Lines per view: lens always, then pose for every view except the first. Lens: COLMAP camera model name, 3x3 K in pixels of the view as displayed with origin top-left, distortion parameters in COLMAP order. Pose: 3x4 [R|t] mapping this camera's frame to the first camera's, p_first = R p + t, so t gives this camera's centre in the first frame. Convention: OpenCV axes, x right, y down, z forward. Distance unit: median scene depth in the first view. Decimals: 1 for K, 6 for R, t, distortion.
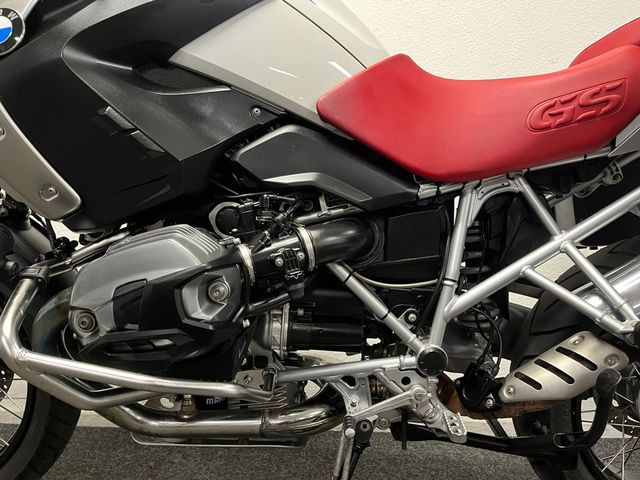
lens RADIAL K [[489.5, 0, 320.0], [0, 489.5, 240.0], [0, 0, 1]] dist [0.064305, -0.075385]
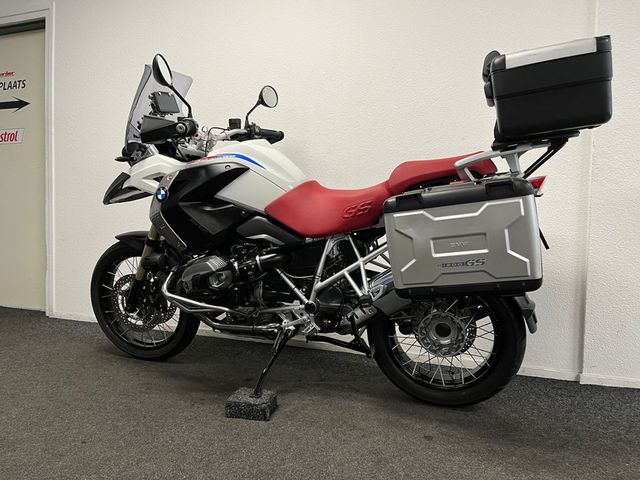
lens RADIAL K [[489.5, 0, 320.0], [0, 489.5, 240.0], [0, 0, 1]] dist [0.064305, -0.075385]
pose [[0.940976, 0.015914, -0.338099, 1.125035], [0.006671, 0.997828, 0.065534, -0.267217], [0.338408, -0.063921, 0.938826, -1.343294]]
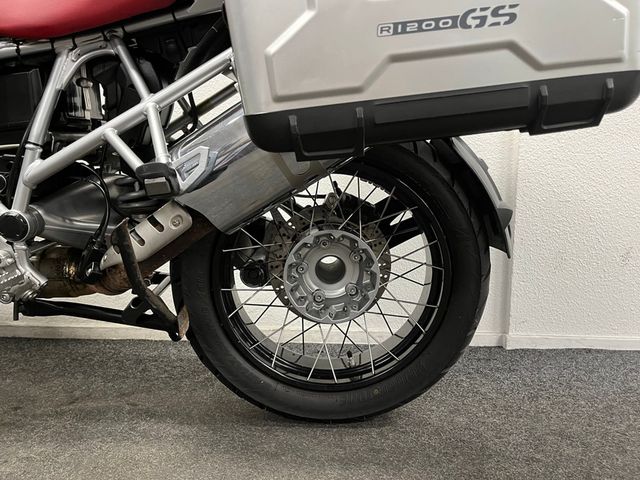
lens RADIAL K [[489.5, 0, 320.0], [0, 489.5, 240.0], [0, 0, 1]] dist [0.064305, -0.075385]
pose [[0.999722, 0.002380, 0.023438, 0.813326], [-0.004491, 0.995891, 0.090454, 0.181066], [-0.023126, -0.090534, 0.995625, -0.005487]]
